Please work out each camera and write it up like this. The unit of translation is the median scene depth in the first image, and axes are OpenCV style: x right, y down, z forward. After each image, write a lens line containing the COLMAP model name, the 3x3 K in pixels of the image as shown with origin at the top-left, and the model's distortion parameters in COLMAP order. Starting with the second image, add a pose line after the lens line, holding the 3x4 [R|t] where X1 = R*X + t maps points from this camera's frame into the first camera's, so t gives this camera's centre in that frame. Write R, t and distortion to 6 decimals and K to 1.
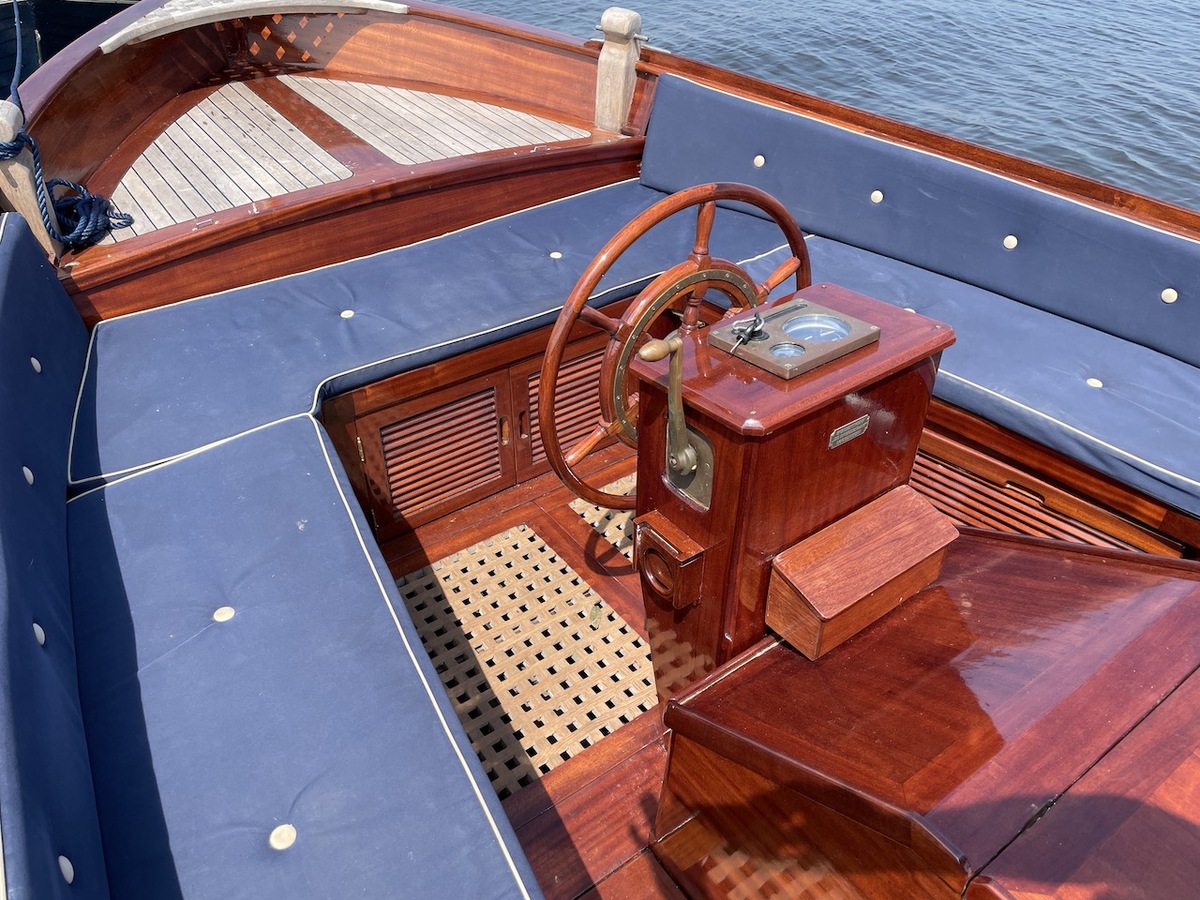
lens RADIAL K [[910.1, 0, 596.3], [0, 910.1, 441.3], [0, 0, 1]] dist [0.074530, -0.122235]
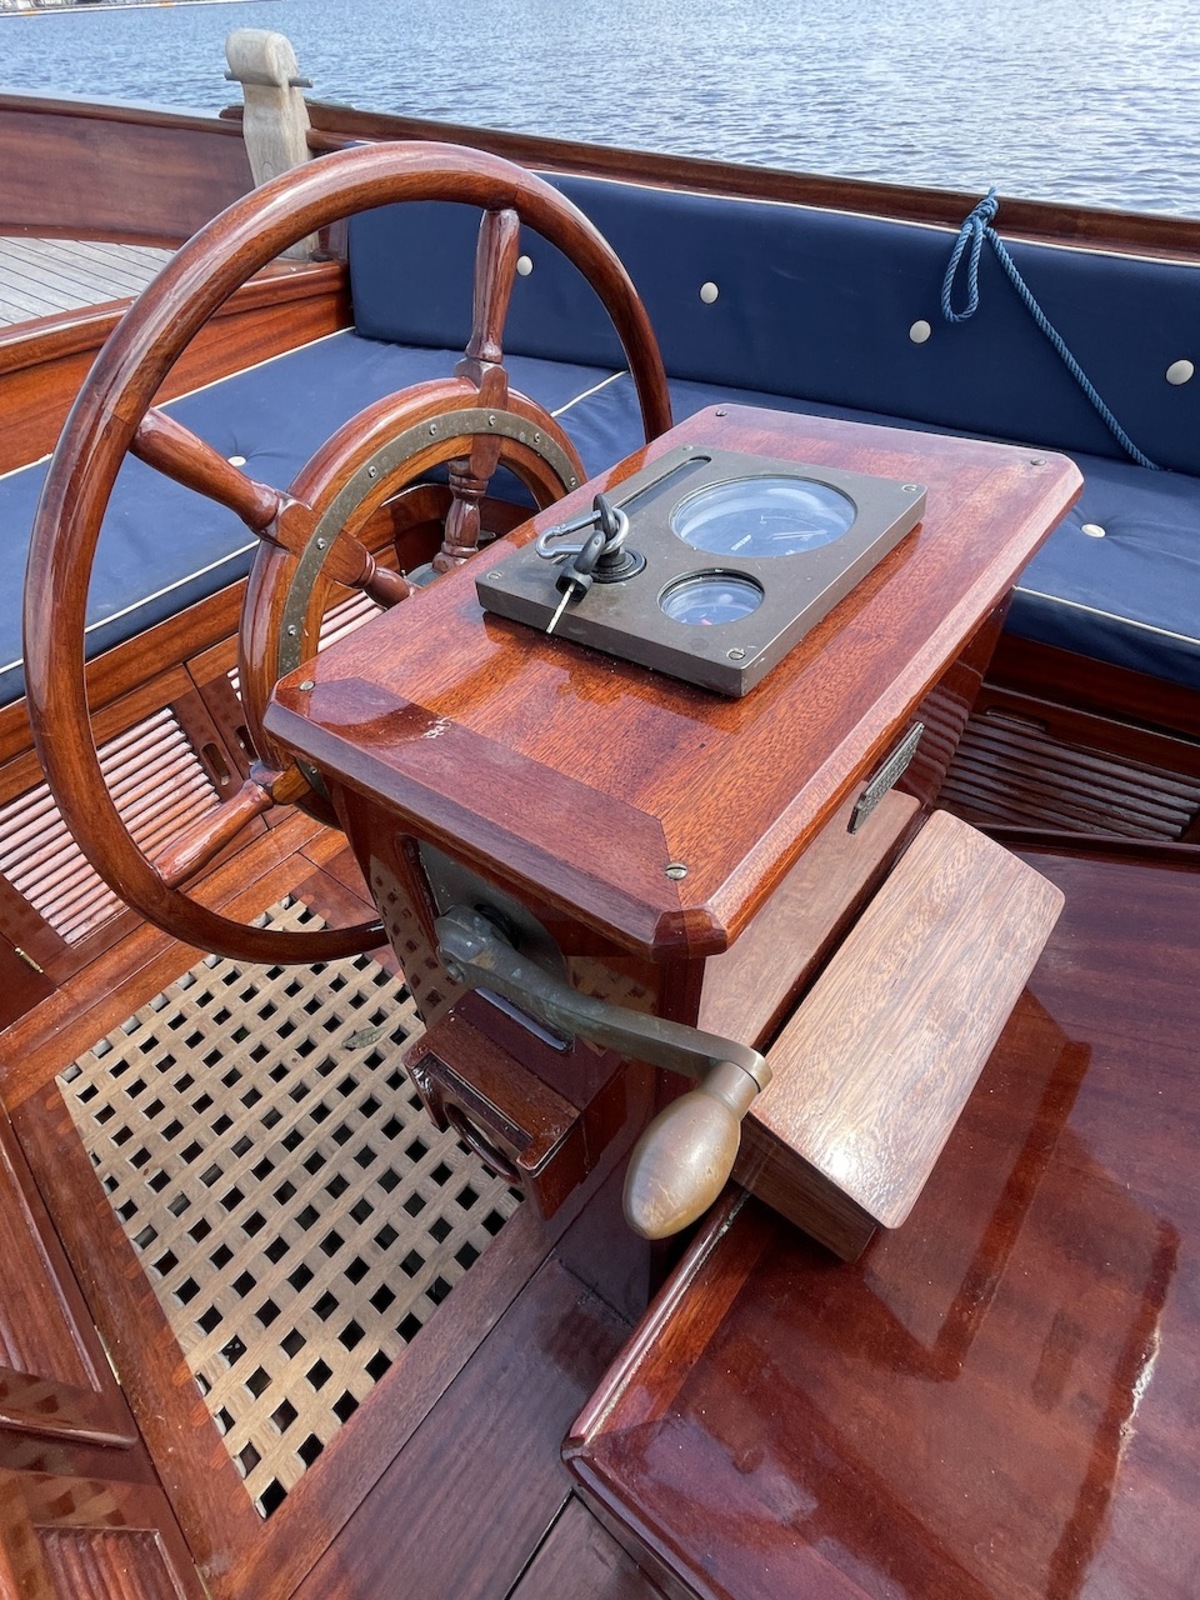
lens RADIAL K [[803.3, 0, 600.0], [0, 803.3, 800.0], [0, 0, 1]] dist [-0.001381, -0.000220]
pose [[0.962528, -0.222794, 0.154608, 0.058724], [0.187924, 0.959023, 0.212036, -0.053072], [-0.195513, -0.175036, 0.964954, 0.386434]]
